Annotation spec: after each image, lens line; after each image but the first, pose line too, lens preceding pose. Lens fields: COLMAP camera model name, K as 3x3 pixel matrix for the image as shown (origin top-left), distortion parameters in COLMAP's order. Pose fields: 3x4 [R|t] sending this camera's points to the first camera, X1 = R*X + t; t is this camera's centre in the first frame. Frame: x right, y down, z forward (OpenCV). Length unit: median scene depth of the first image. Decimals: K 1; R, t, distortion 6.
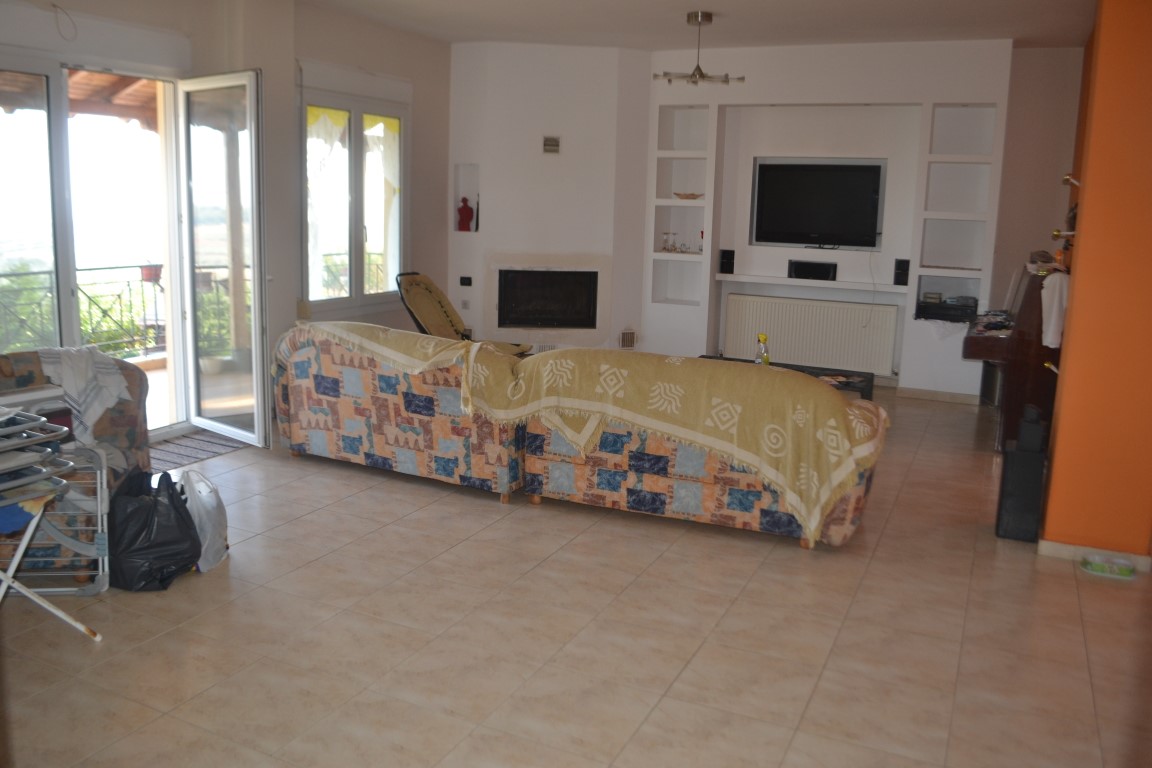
lens RADIAL K [[912.2, 0, 575.0], [0, 912.2, 376.6], [0, 0, 1]] dist [-0.081139, 0.006336]
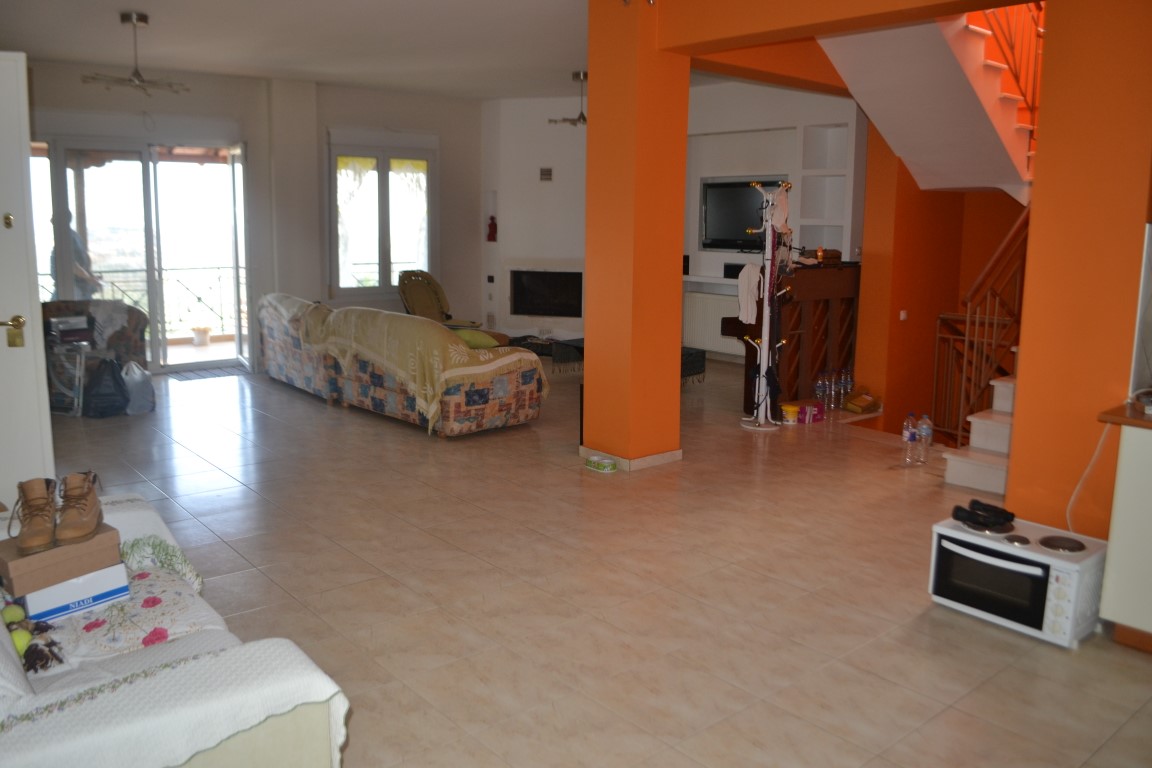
lens RADIAL K [[912.2, 0, 574.6], [0, 912.2, 374.1], [0, 0, 1]] dist [-0.081139, 0.006336]
pose [[0.914314, 0.050860, -0.401800, 1.004780], [-0.061963, 0.997970, -0.014677, 0.085150], [0.400238, 0.038317, 0.915610, -0.298843]]
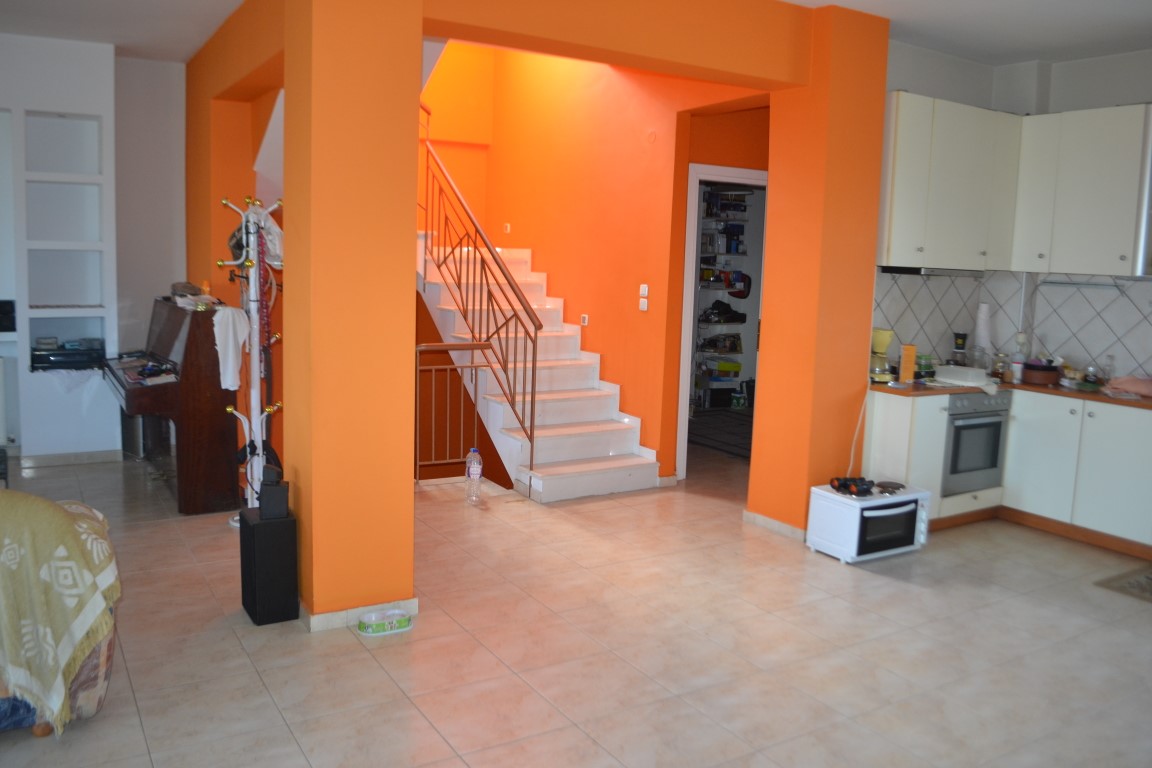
lens RADIAL K [[912.2, 0, 557.0], [0, 912.2, 370.8], [0, 0, 1]] dist [-0.081139, 0.006336]
pose [[0.550012, -0.113724, 0.827377, -0.045906], [0.140215, 0.989197, 0.042756, -0.054397], [-0.823302, 0.092494, 0.560016, 0.263214]]
